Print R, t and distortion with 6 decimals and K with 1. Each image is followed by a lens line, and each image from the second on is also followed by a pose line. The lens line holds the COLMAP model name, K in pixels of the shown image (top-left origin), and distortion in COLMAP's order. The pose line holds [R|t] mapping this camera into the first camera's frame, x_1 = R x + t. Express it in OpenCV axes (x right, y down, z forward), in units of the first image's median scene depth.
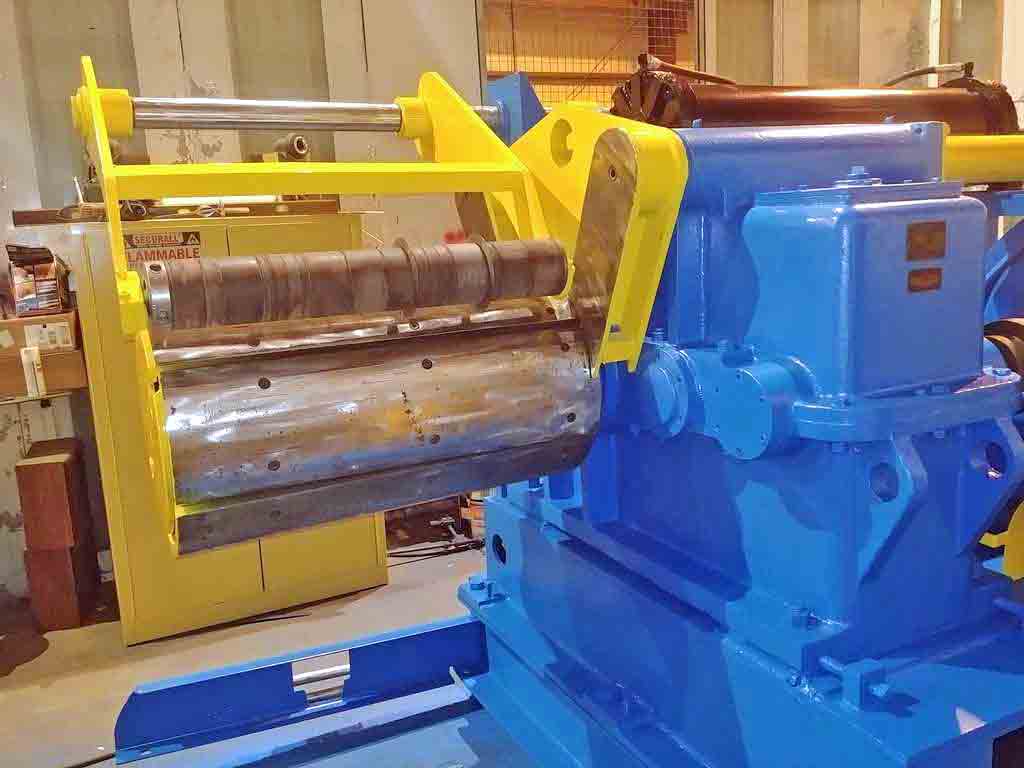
lens RADIAL K [[882.4, 0, 512.0], [0, 882.4, 384.0], [0, 0, 1]] dist [0.137104, -0.276068]
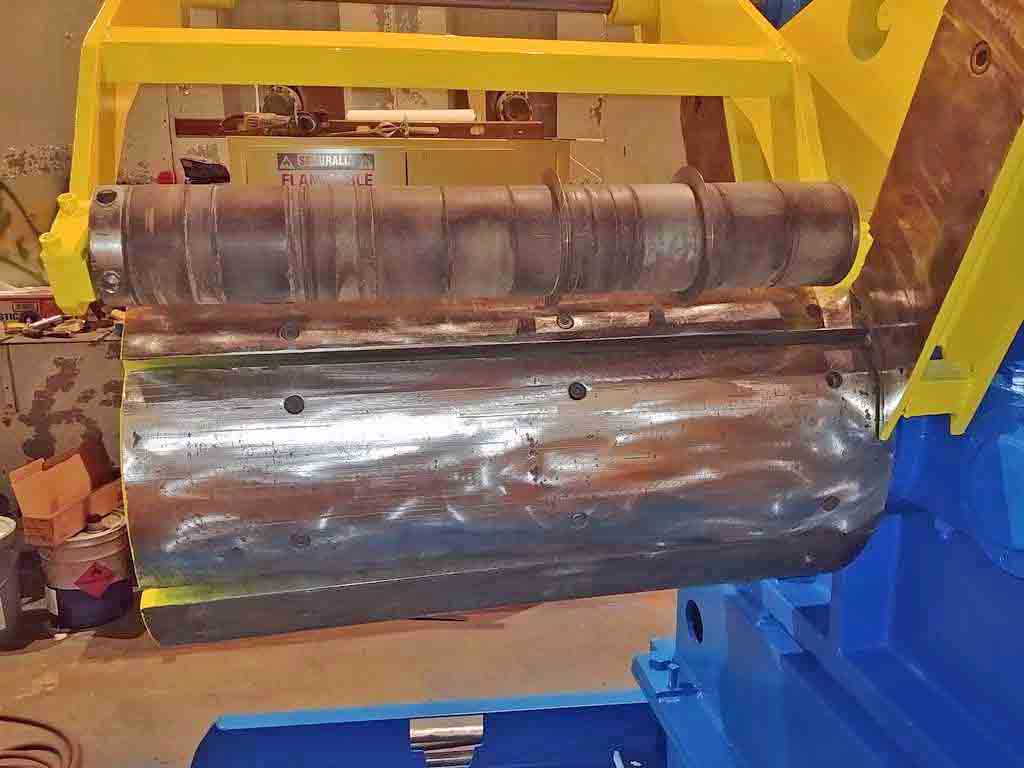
lens RADIAL K [[882.4, 0, 512.0], [0, 882.4, 384.0], [0, 0, 1]] dist [0.137104, -0.276068]
pose [[0.960079, 0.112738, -0.256004, 0.009558], [-0.095514, 0.992305, 0.078788, -0.062839], [0.262916, -0.051191, 0.963460, 0.393932]]
